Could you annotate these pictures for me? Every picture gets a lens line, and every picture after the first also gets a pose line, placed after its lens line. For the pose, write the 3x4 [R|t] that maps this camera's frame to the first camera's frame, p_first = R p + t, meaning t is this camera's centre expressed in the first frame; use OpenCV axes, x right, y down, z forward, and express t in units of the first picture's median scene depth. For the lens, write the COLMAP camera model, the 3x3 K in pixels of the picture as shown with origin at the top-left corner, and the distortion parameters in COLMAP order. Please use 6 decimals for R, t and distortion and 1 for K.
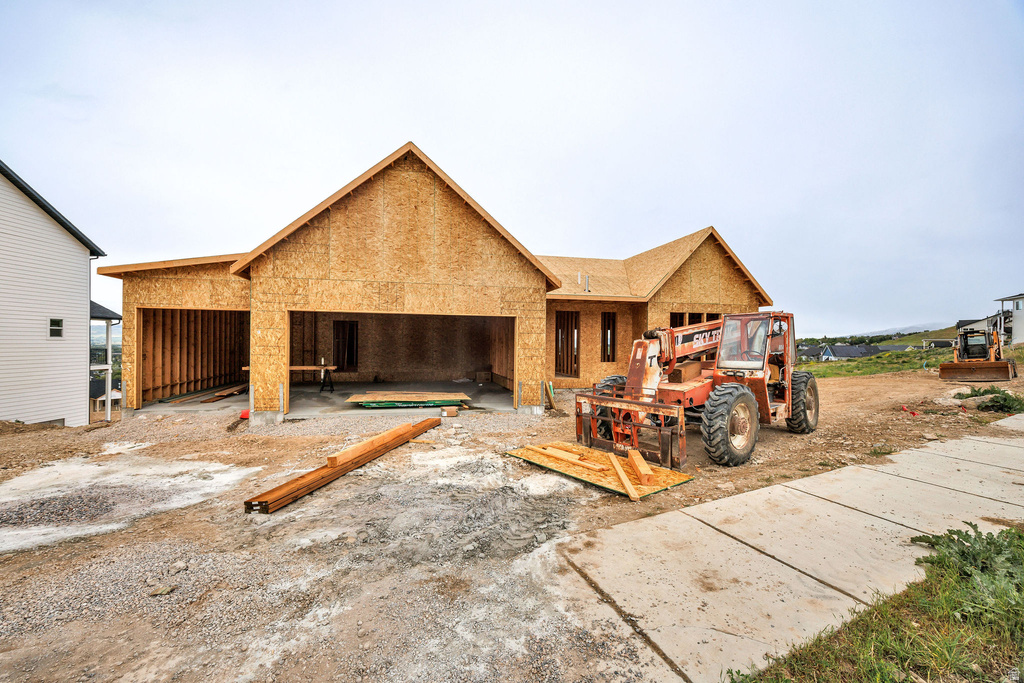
lens RADIAL K [[380.7, 0, 490.6], [0, 380.7, 361.4], [0, 0, 1]] dist [-0.011679, 0.000283]
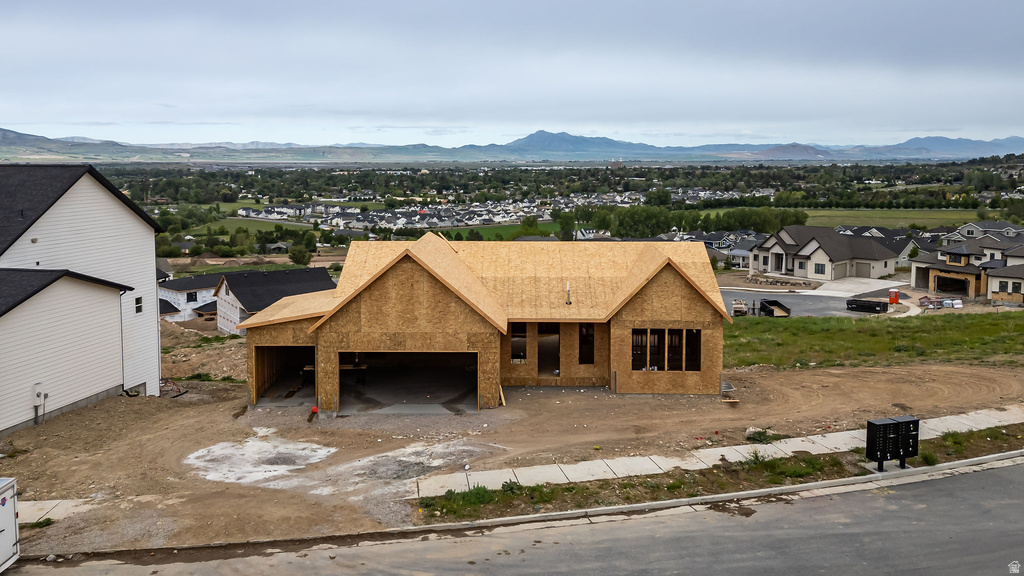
lens RADIAL K [[789.2, 0, 509.9], [0, 789.2, 265.8], [0, 0, 1]] dist [0.063431, -0.035748]
pose [[0.976483, 0.019020, -0.214756, 0.939325], [-0.001484, 0.996670, 0.081522, -0.784120], [0.215592, -0.079286, 0.973260, -2.183169]]
